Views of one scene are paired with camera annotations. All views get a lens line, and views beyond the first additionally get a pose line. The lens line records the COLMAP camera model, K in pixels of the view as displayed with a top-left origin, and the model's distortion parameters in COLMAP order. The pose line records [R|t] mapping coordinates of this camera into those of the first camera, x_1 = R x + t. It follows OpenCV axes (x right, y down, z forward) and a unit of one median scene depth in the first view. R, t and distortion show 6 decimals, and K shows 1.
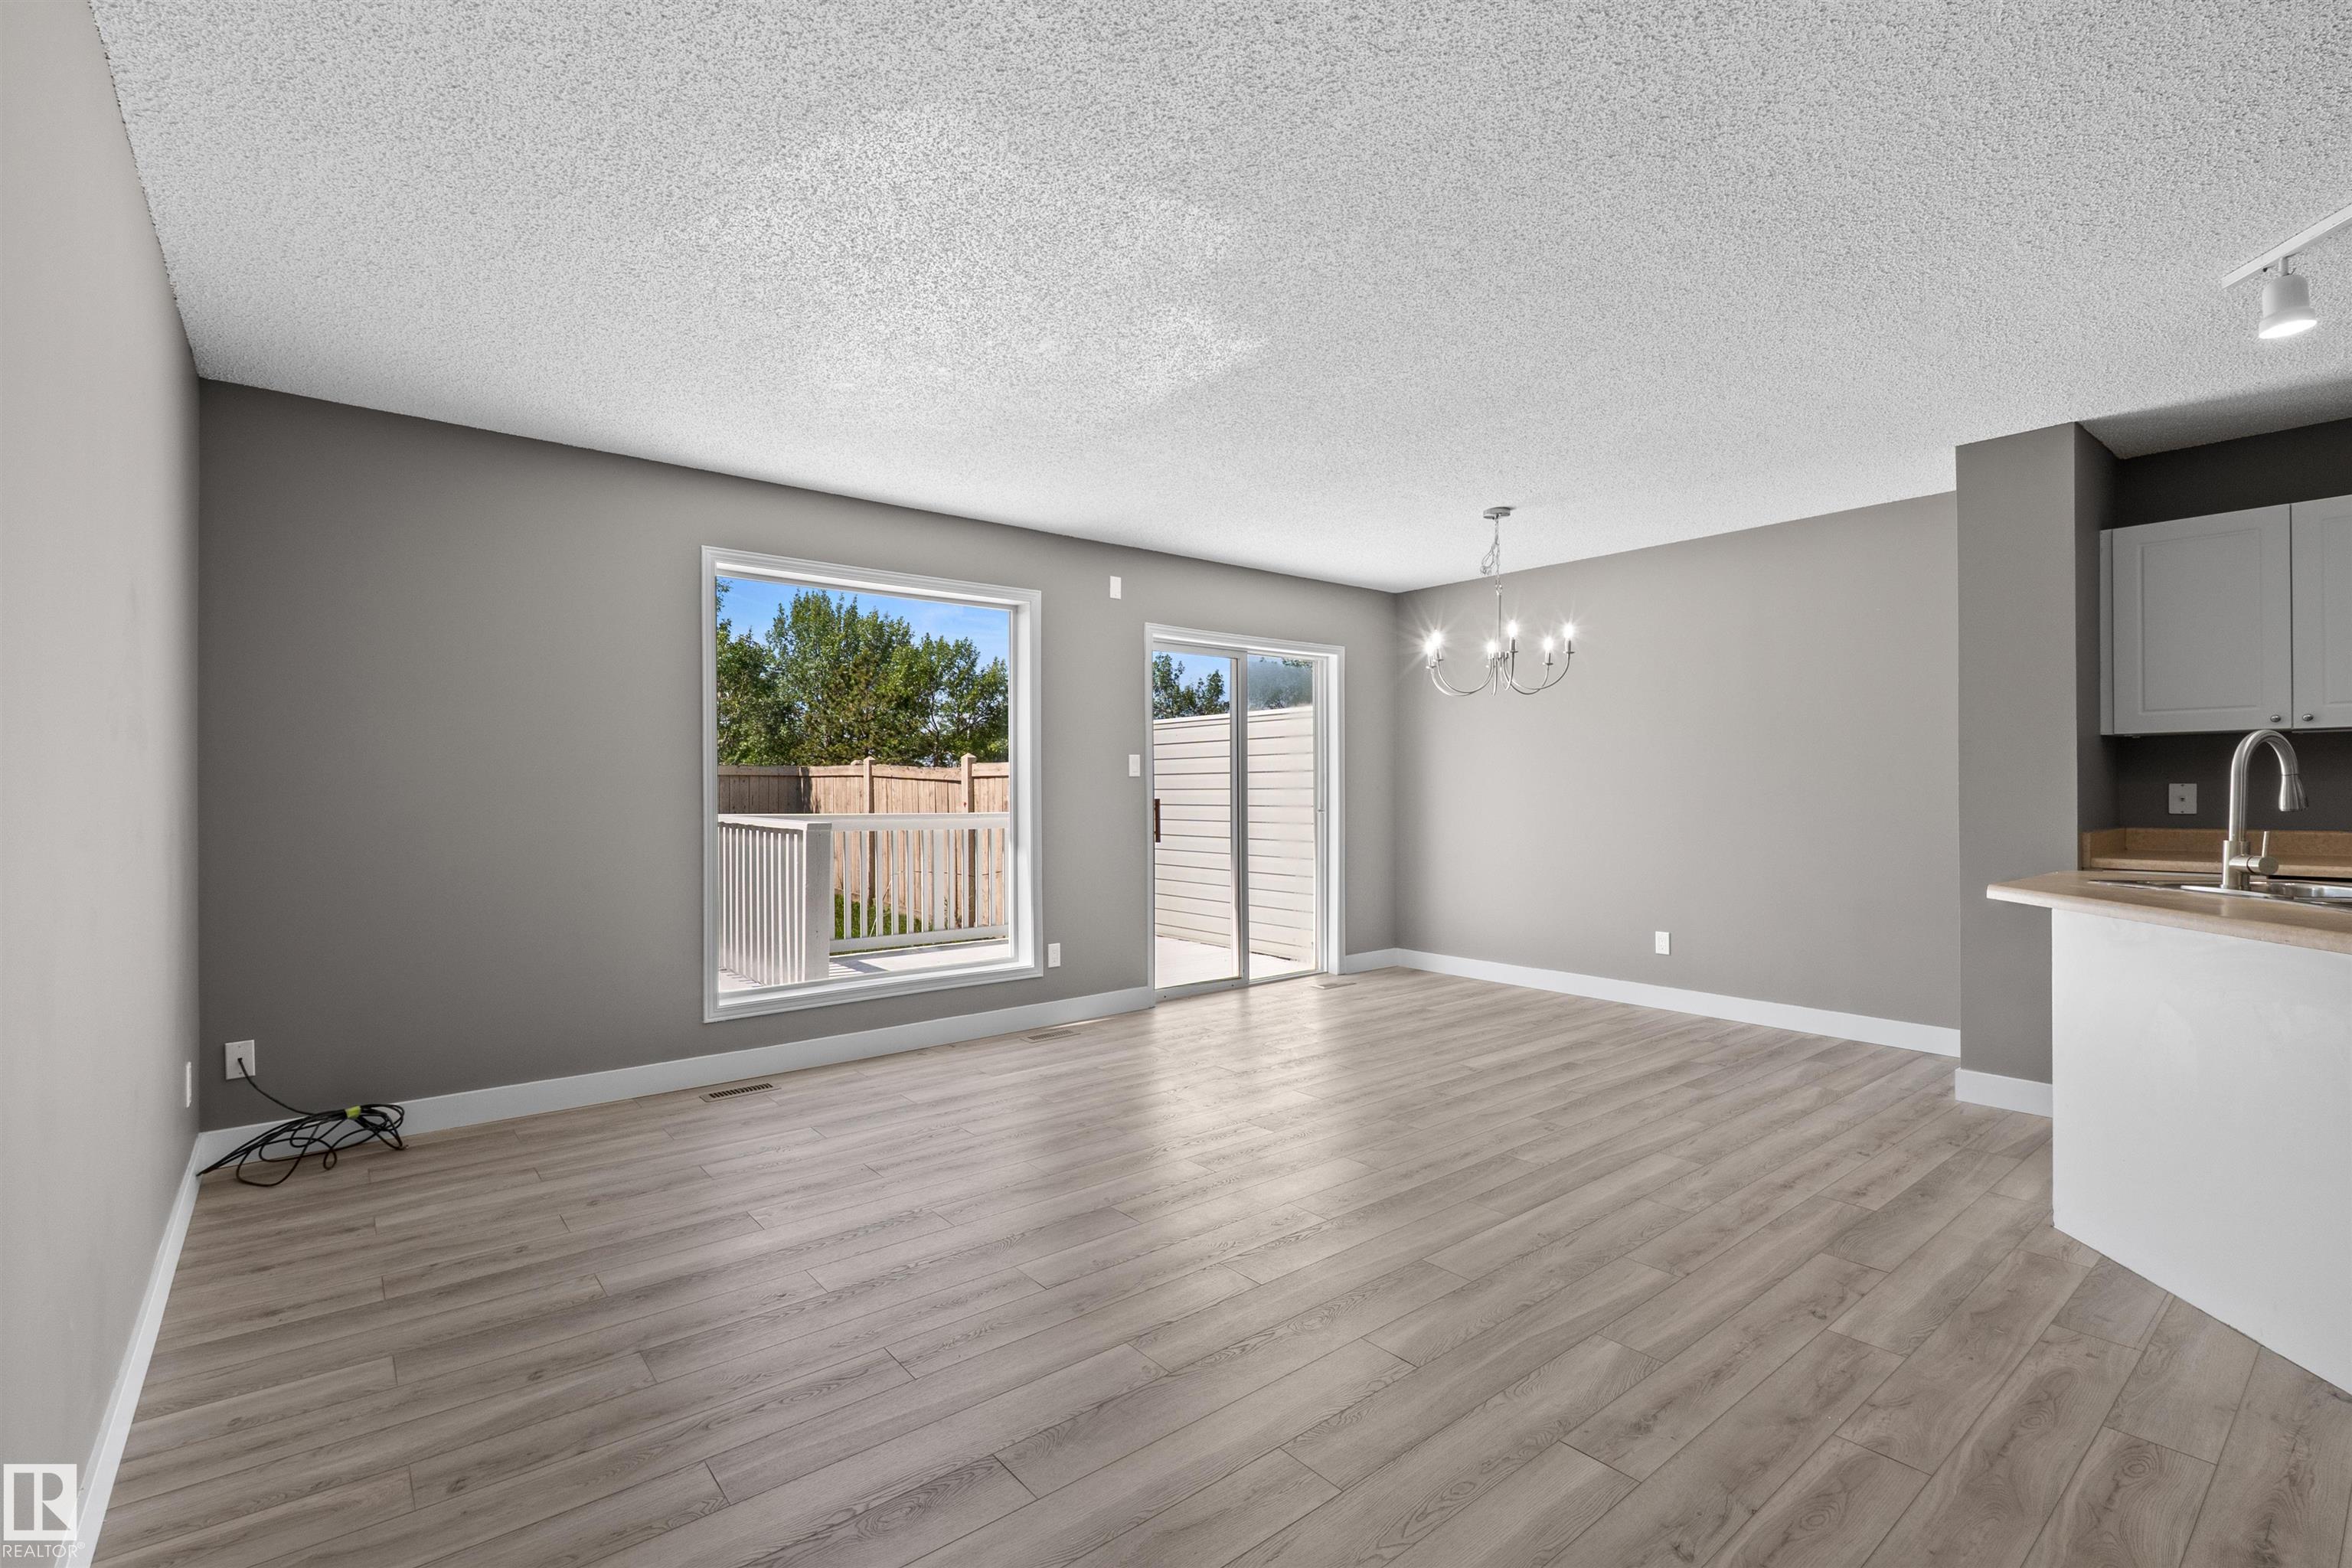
lens RADIAL K [[1042.3, 0, 1139.9], [0, 1042.3, 783.5], [0, 0, 1]] dist [0.008720, -0.005921]
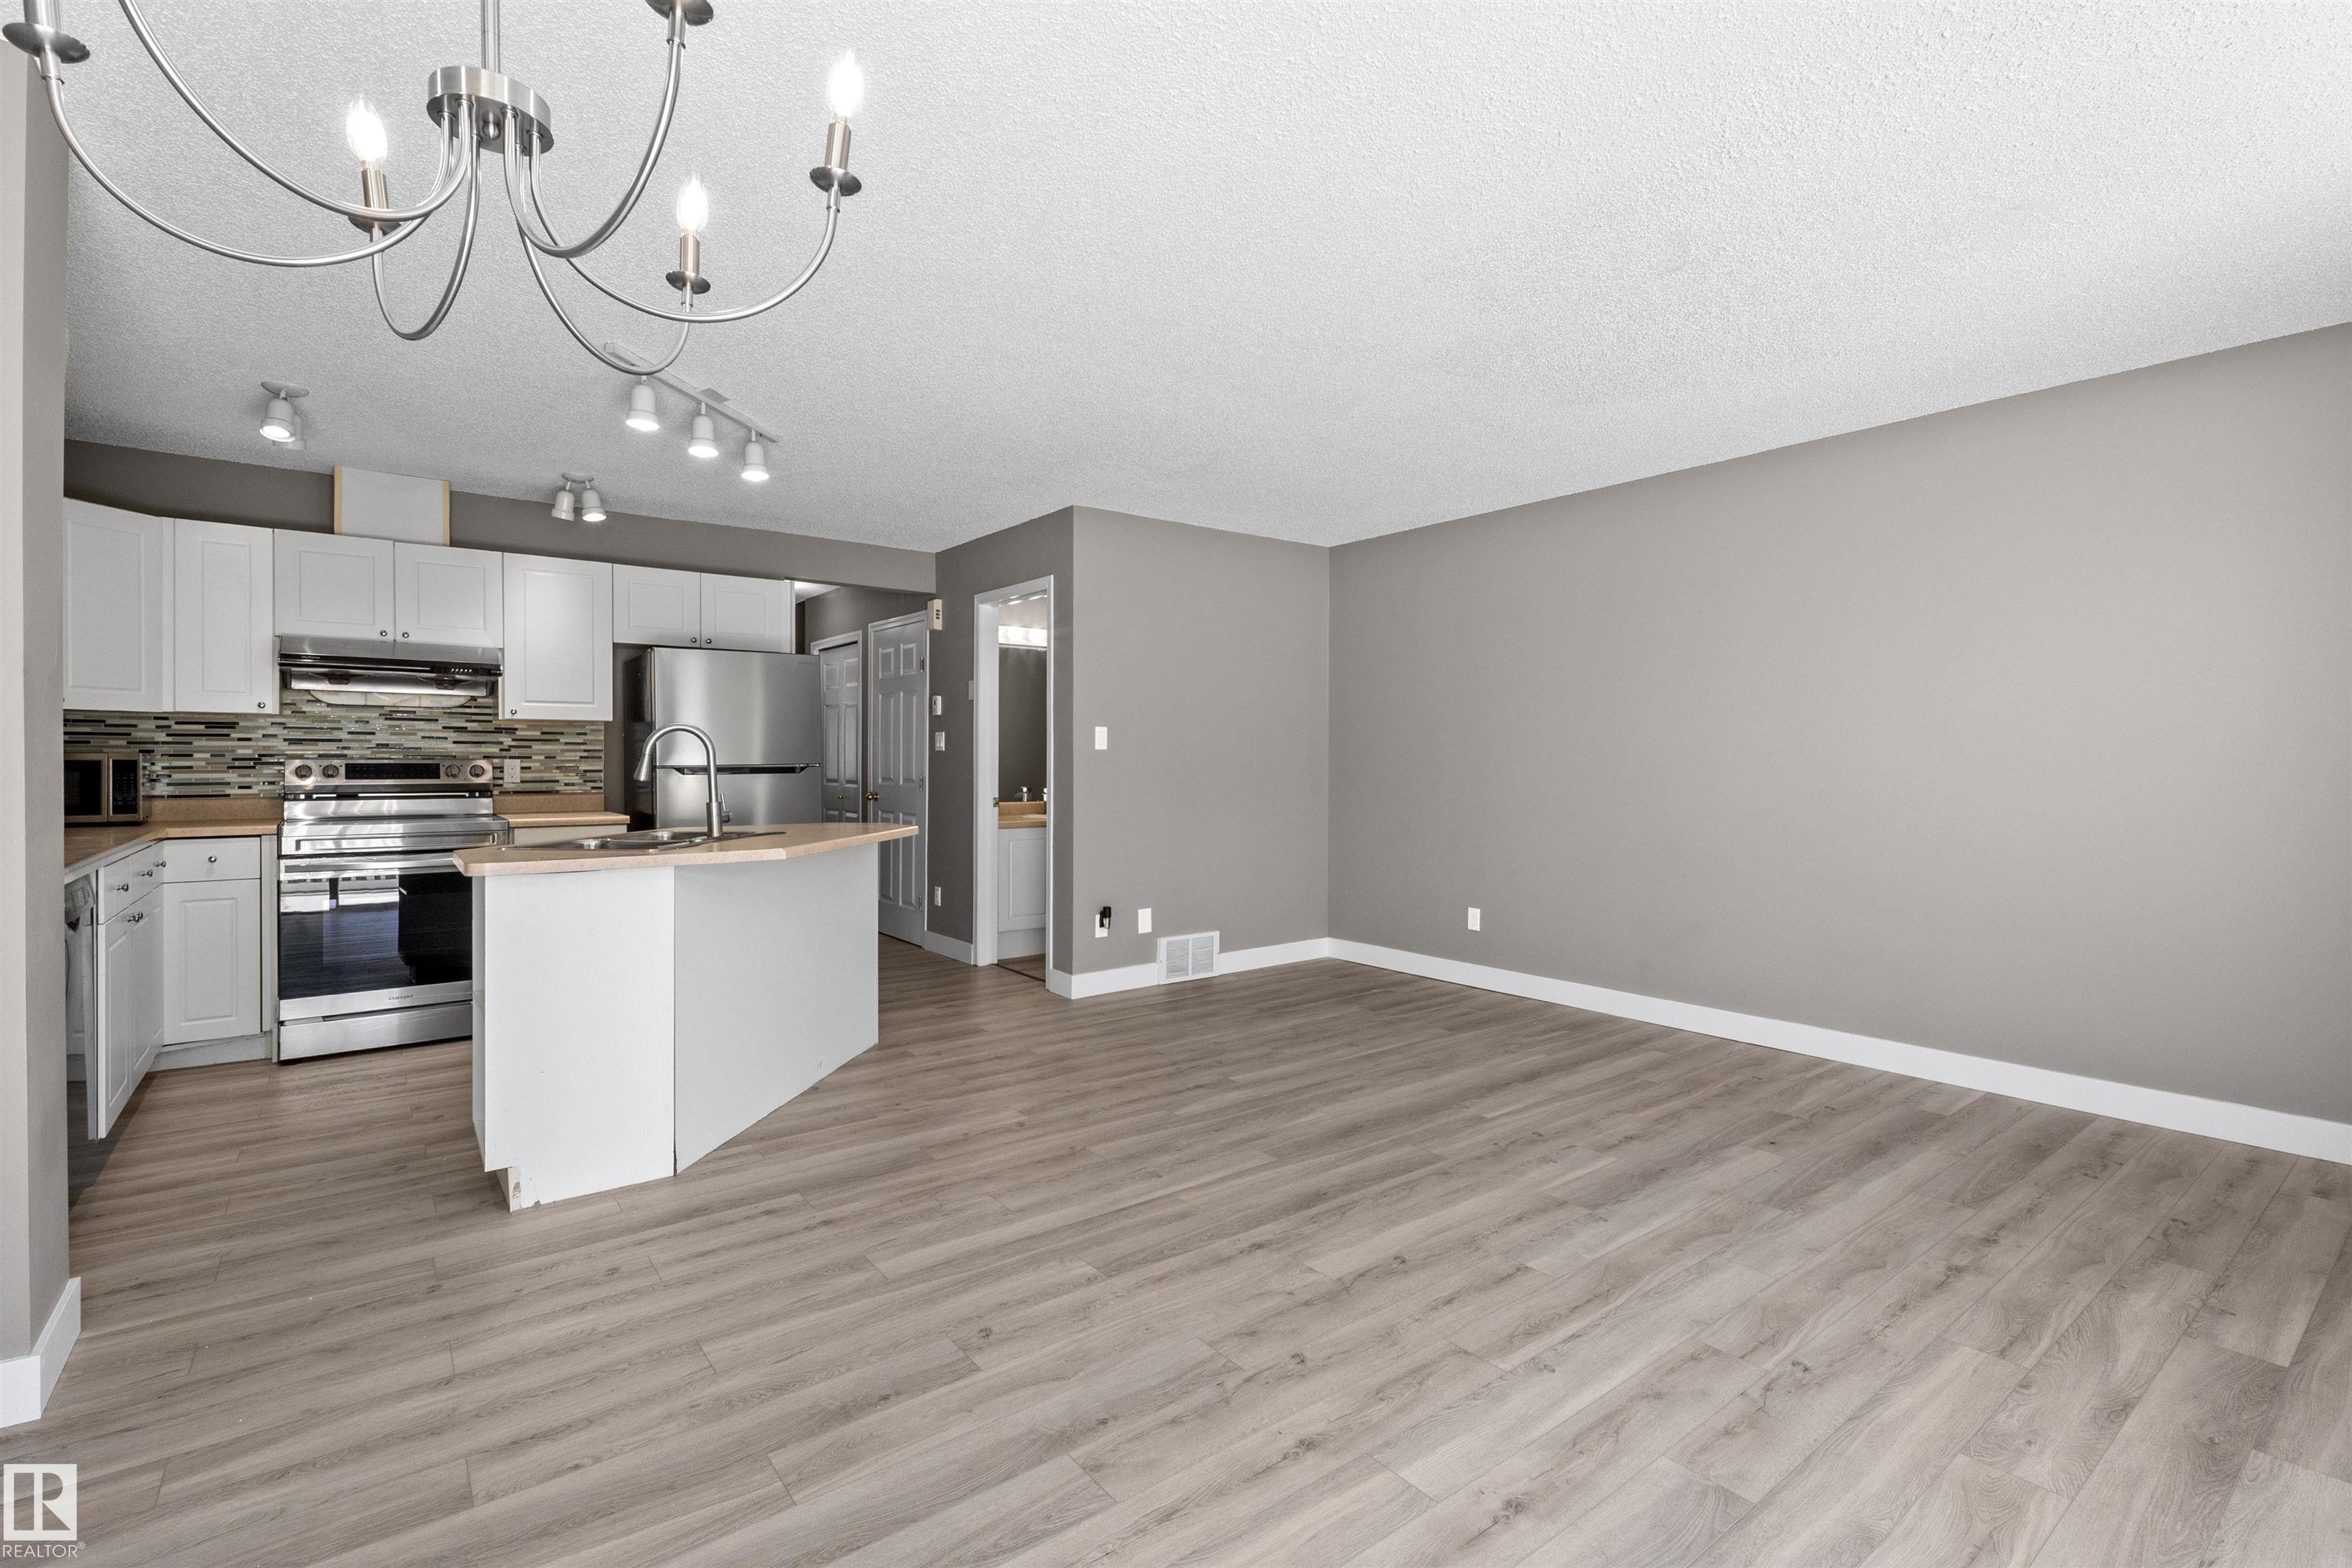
lens RADIAL K [[1051.6, 0, 1147.2], [0, 1051.6, 772.9], [0, 0, 1]] dist [0.008587, -0.005651]
pose [[-0.999713, 0.002575, 0.023801, 0.261944], [0.002714, 0.999979, 0.005823, 0.006123], [-0.023786, 0.005886, -0.999700, 1.477747]]
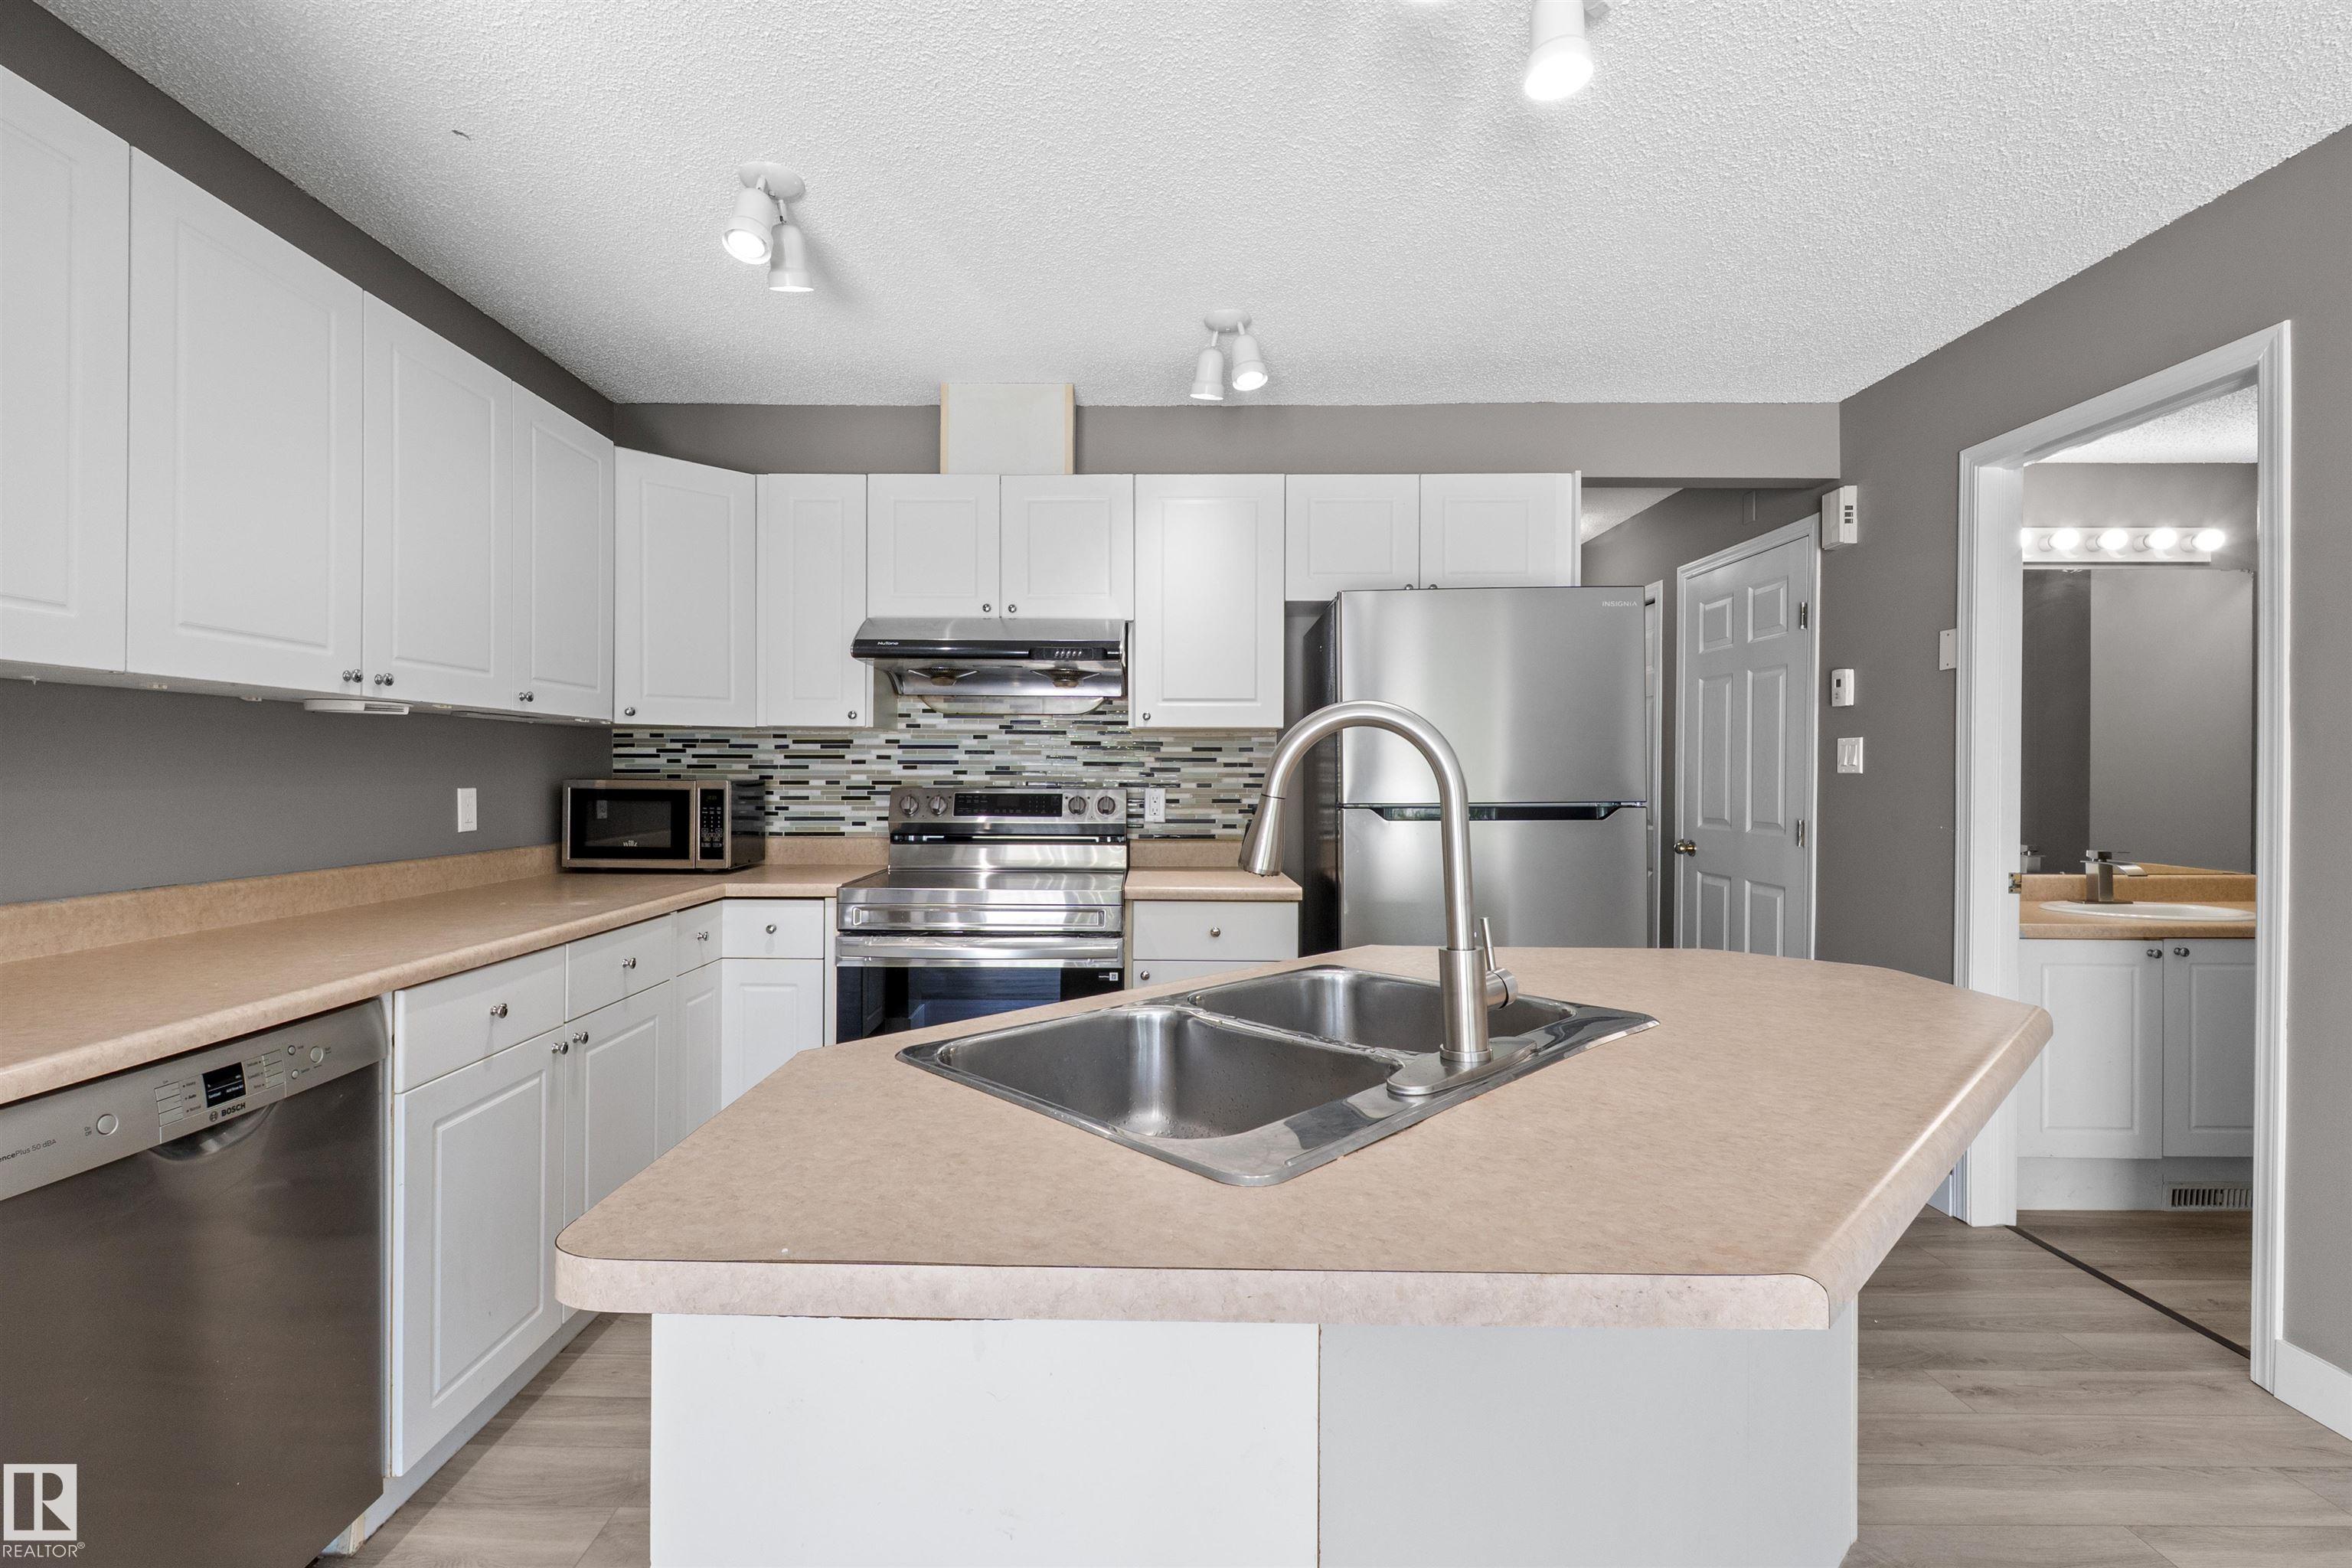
lens RADIAL K [[1042.3, 0, 1139.9], [0, 1042.3, 783.5], [0, 0, 1]] dist [0.008720, -0.005921]
pose [[-0.776244, -0.002428, 0.630428, 0.536471], [-0.004064, 0.999991, -0.001152, -0.008122], [-0.630420, -0.003456, -0.776247, 0.878335]]
